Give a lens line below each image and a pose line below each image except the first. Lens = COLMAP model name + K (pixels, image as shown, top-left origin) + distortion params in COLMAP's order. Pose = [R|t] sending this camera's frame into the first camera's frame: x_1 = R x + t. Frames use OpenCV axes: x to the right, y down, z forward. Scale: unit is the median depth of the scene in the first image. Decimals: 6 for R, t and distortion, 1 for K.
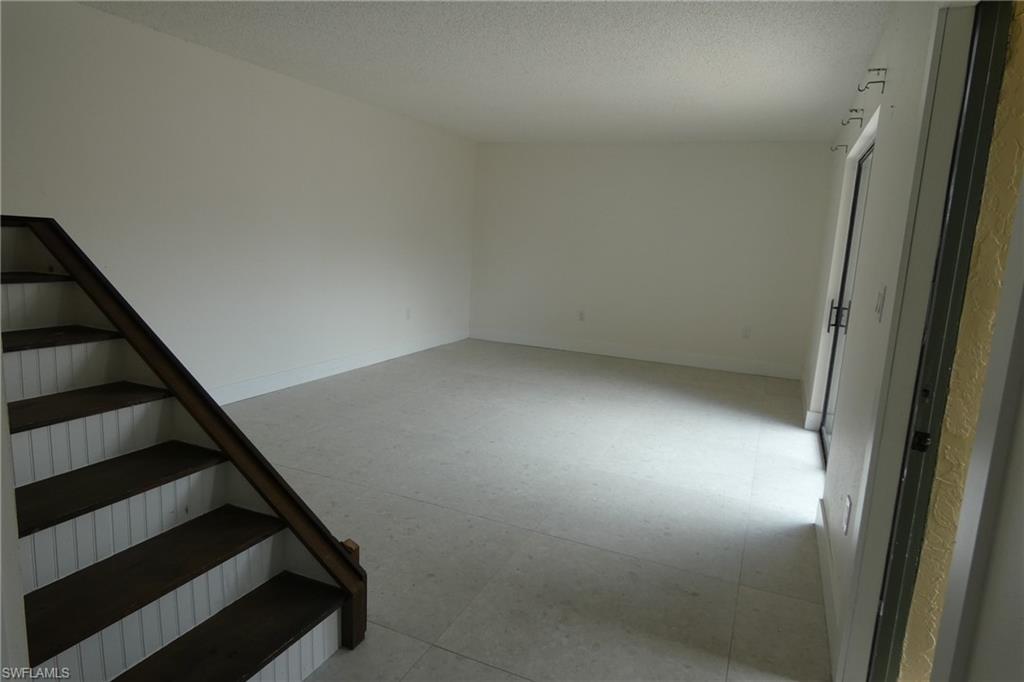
lens RADIAL K [[619.9, 0, 515.1], [0, 619.9, 345.6], [0, 0, 1]] dist [0.021689, 0.001267]
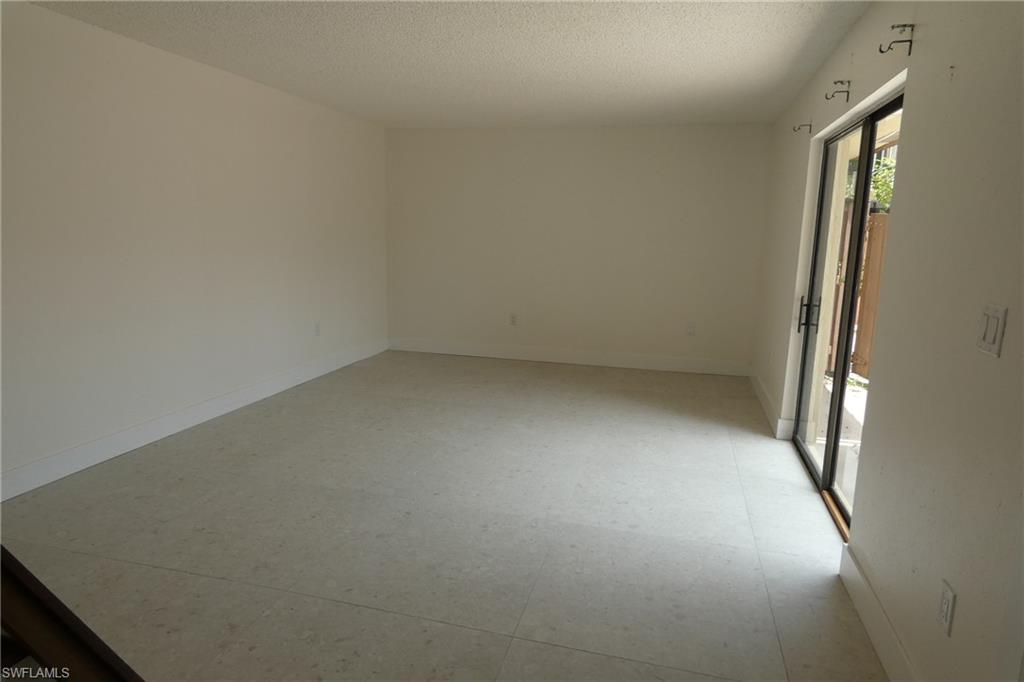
lens RADIAL K [[619.9, 0, 510.7], [0, 619.9, 338.1], [0, 0, 1]] dist [0.021689, 0.001267]
pose [[0.988919, -0.059543, 0.135994, -0.035463], [0.058993, 0.998226, 0.008078, -0.045454], [-0.136234, 0.000034, 0.990677, 0.163007]]
